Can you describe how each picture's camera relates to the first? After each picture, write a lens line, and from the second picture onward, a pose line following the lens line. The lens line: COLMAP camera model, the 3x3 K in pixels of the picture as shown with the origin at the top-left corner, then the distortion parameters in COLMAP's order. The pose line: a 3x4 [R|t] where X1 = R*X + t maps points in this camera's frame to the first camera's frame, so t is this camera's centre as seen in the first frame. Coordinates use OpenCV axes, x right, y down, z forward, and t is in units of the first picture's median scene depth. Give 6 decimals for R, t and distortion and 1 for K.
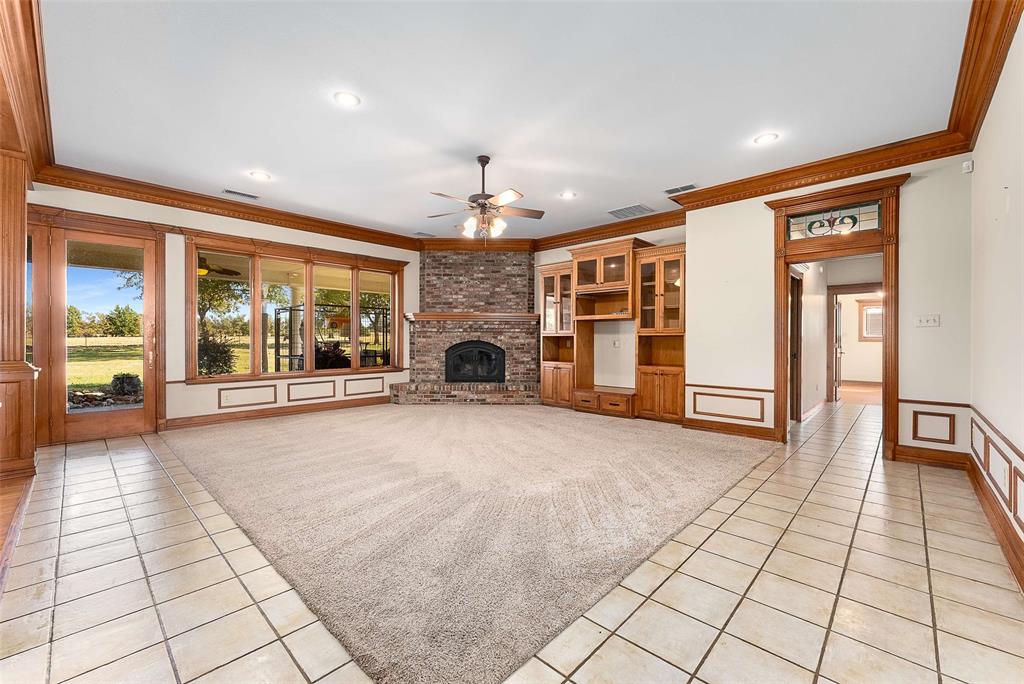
lens RADIAL K [[415.8, 0, 513.7], [0, 415.8, 341.0], [0, 0, 1]] dist [-0.001963, -0.000686]
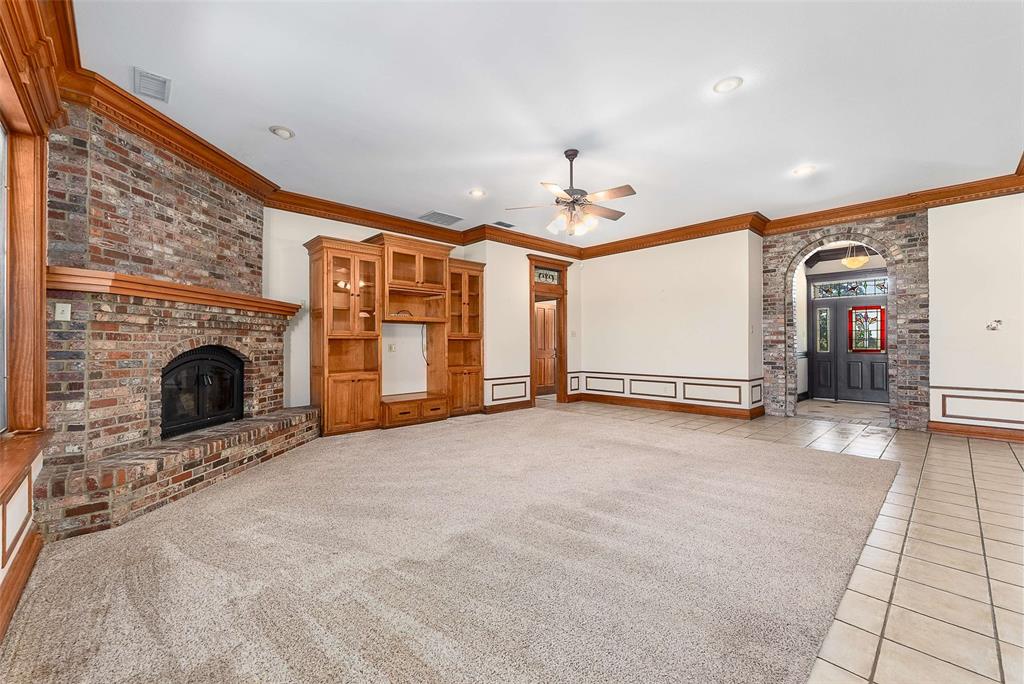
lens RADIAL K [[415.8, 0, 514.0], [0, 415.8, 340.7], [0, 0, 1]] dist [-0.001963, -0.000686]
pose [[0.052193, 0.004999, 0.998625, -0.607978], [0.007057, 0.999961, -0.005375, -0.001932], [-0.998612, 0.007328, 0.052156, 0.635846]]
